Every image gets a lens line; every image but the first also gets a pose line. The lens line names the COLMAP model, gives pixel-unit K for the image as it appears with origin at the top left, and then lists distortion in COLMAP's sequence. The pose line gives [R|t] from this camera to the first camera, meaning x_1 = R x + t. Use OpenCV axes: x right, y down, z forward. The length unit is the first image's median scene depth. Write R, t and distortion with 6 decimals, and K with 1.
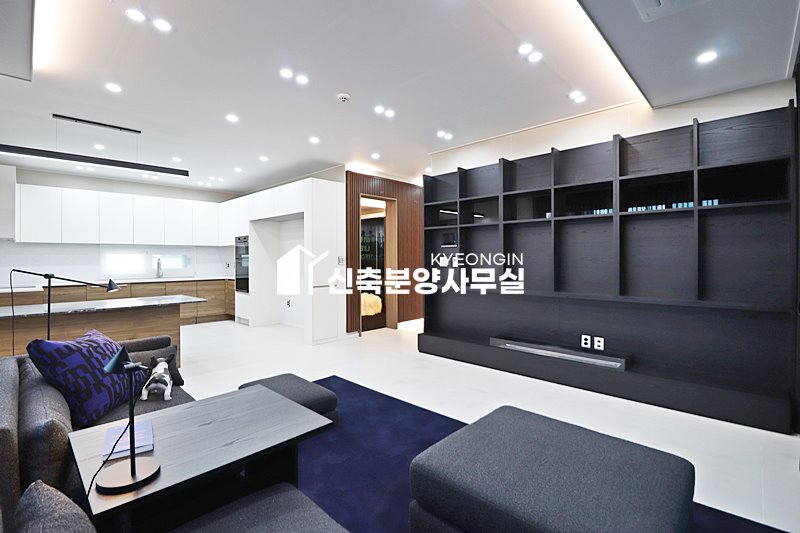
lens RADIAL K [[368.0, 0, 397.2], [0, 368.0, 260.7], [0, 0, 1]] dist [-0.002432, -0.012411]
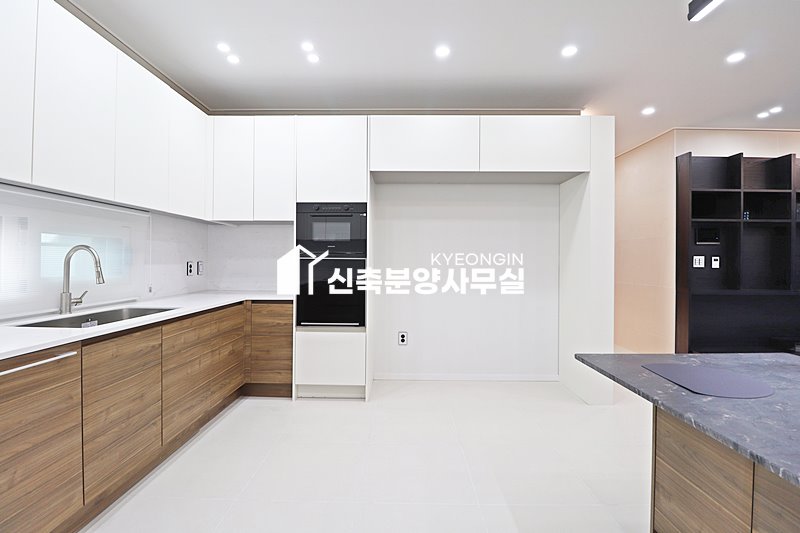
lens RADIAL K [[372.5, 0, 399.0], [0, 372.5, 263.1], [0, 0, 1]] dist [-0.001096, -0.013433]
pose [[0.728241, 0.005386, 0.685300, -0.717275], [-0.004023, 0.999985, -0.003584, 0.008784], [-0.685310, -0.000147, 0.728252, 0.654603]]
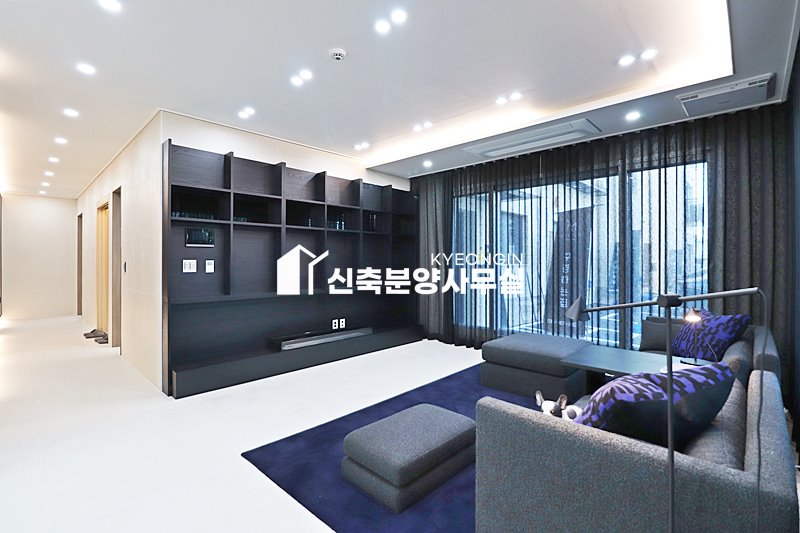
lens RADIAL K [[368.0, 0, 397.2], [0, 368.0, 260.7], [0, 0, 1]] dist [-0.002432, -0.012411]
pose [[-0.001110, 0.005732, 0.999983, -0.468395], [0.009010, 0.999943, -0.005722, -0.000009], [-0.999959, 0.009004, -0.001161, 0.447380]]
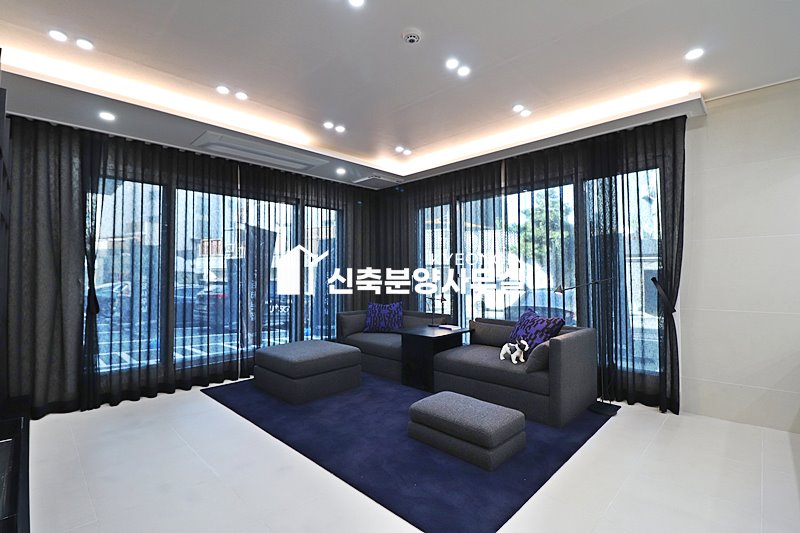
lens RADIAL K [[372.5, 0, 399.0], [0, 372.5, 263.1], [0, 0, 1]] dist [-0.001096, -0.013433]
pose [[-0.999870, 0.011887, 0.010871, -0.062703], [0.011627, 0.999651, -0.023721, -0.002809], [-0.011150, -0.023592, -0.999660, 0.859087]]
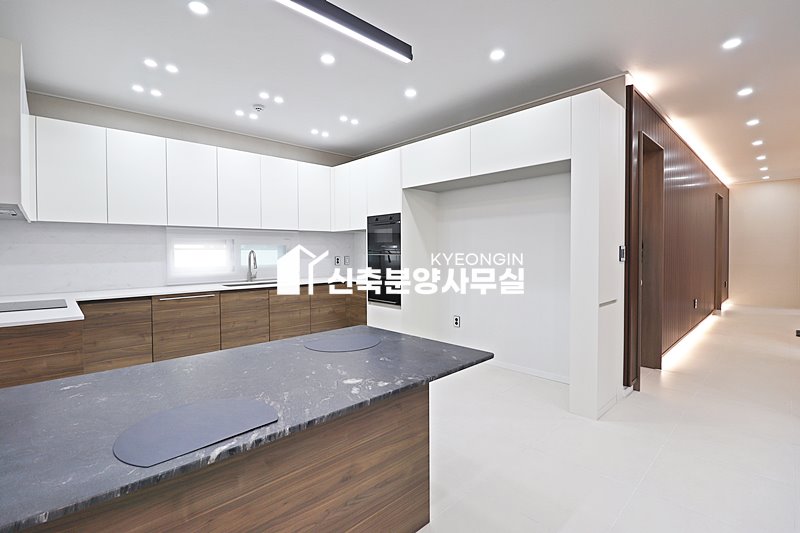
lens RADIAL K [[372.5, 0, 399.0], [0, 372.5, 263.1], [0, 0, 1]] dist [-0.001096, -0.013433]
pose [[0.999100, 0.000123, -0.042407, -0.393309], [0.000977, 0.999664, 0.025907, -0.000881], [0.042396, -0.025925, 0.998764, 0.388838]]
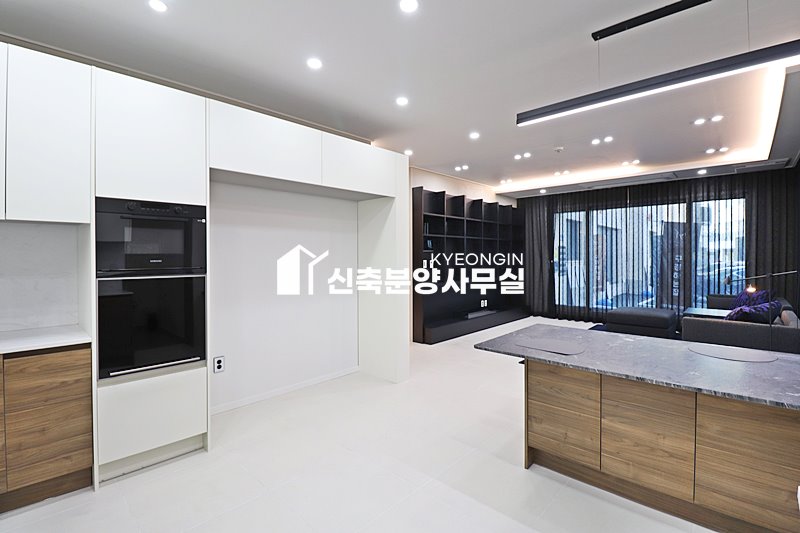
lens RADIAL K [[368.0, 0, 397.2], [0, 368.0, 260.7], [0, 0, 1]] dist [-0.002432, -0.012411]
pose [[-0.006127, -0.008003, 0.999949, -0.803114], [0.012465, 0.999890, 0.008078, -0.014471], [-0.999904, 0.012514, -0.006026, 0.836491]]
